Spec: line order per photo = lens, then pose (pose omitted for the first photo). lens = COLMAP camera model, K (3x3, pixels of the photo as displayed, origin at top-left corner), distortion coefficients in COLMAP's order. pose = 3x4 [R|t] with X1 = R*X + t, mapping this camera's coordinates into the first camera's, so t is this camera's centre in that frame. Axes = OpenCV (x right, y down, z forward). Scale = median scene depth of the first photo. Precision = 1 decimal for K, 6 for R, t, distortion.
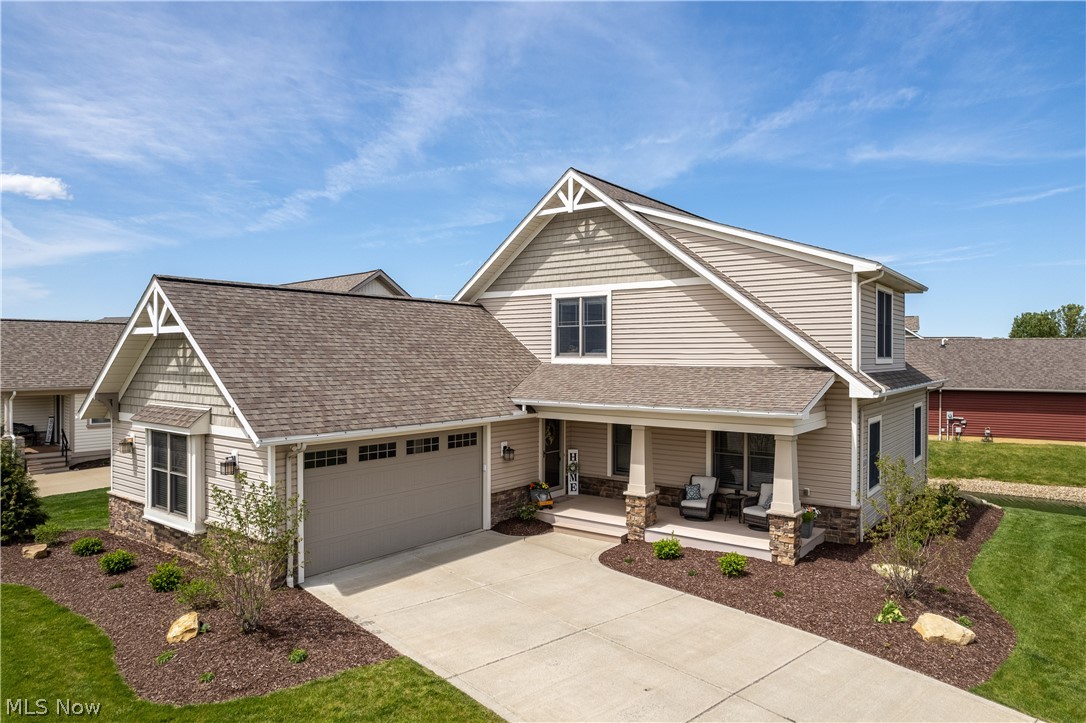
lens RADIAL K [[732.3, 0, 572.1], [0, 732.3, 321.1], [0, 0, 1]] dist [-0.059582, 0.044615]
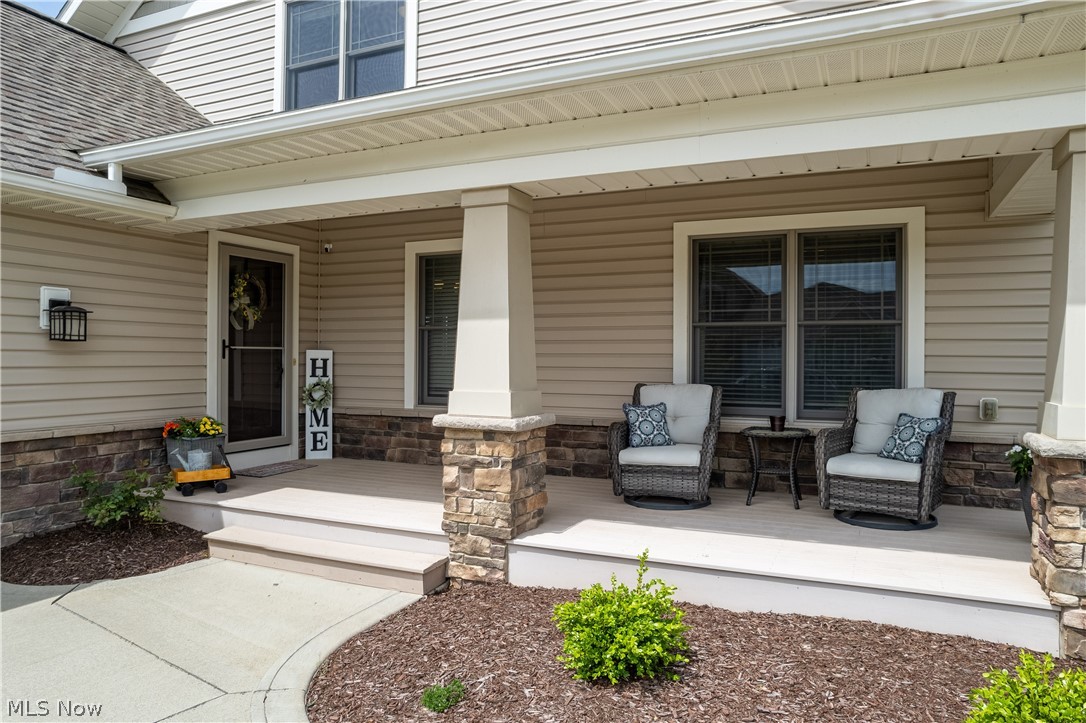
lens RADIAL K [[732.3, 0, 544.9], [0, 732.3, 365.8], [0, 0, 1]] dist [-0.059582, 0.044615]
pose [[0.983394, -0.005467, 0.181399, 0.060351], [-0.004011, 0.998647, 0.051843, 0.195804], [-0.181437, -0.051710, 0.982042, 0.699315]]
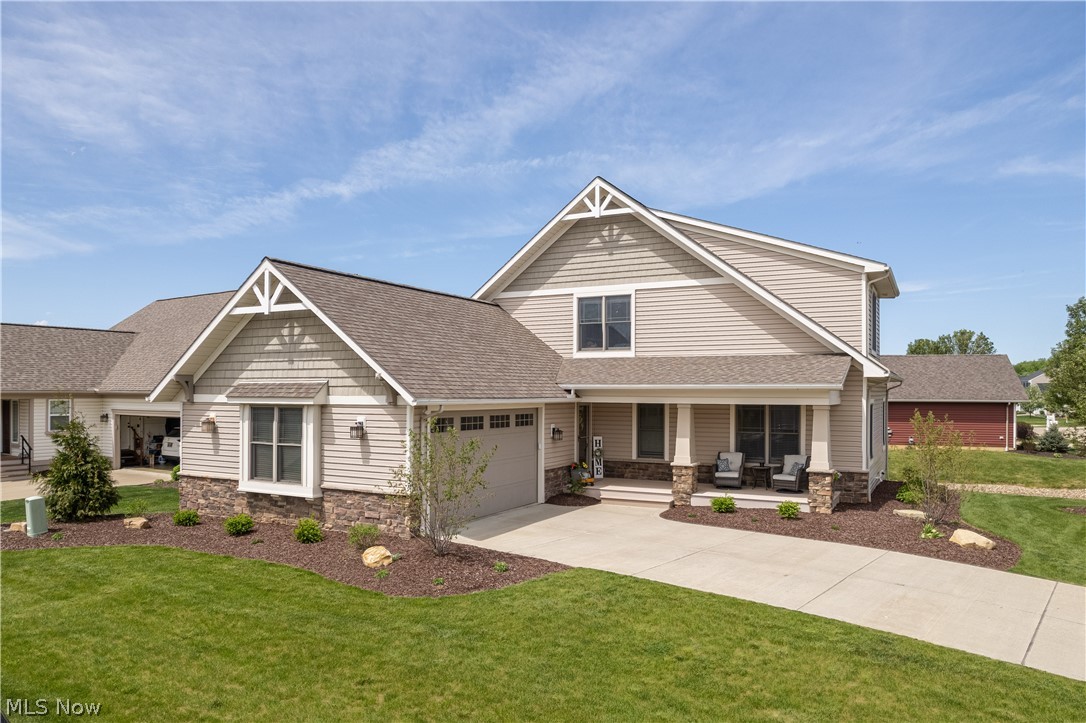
lens RADIAL K [[793.4, 0, 553.7], [0, 793.4, 350.4], [0, 0, 1]] dist [-0.044959, 0.011670]
pose [[0.988129, 0.007259, 0.153455, -0.292043], [-0.006229, 0.999955, -0.007190, 0.068468], [-0.153501, 0.006148, 0.988129, -0.179533]]
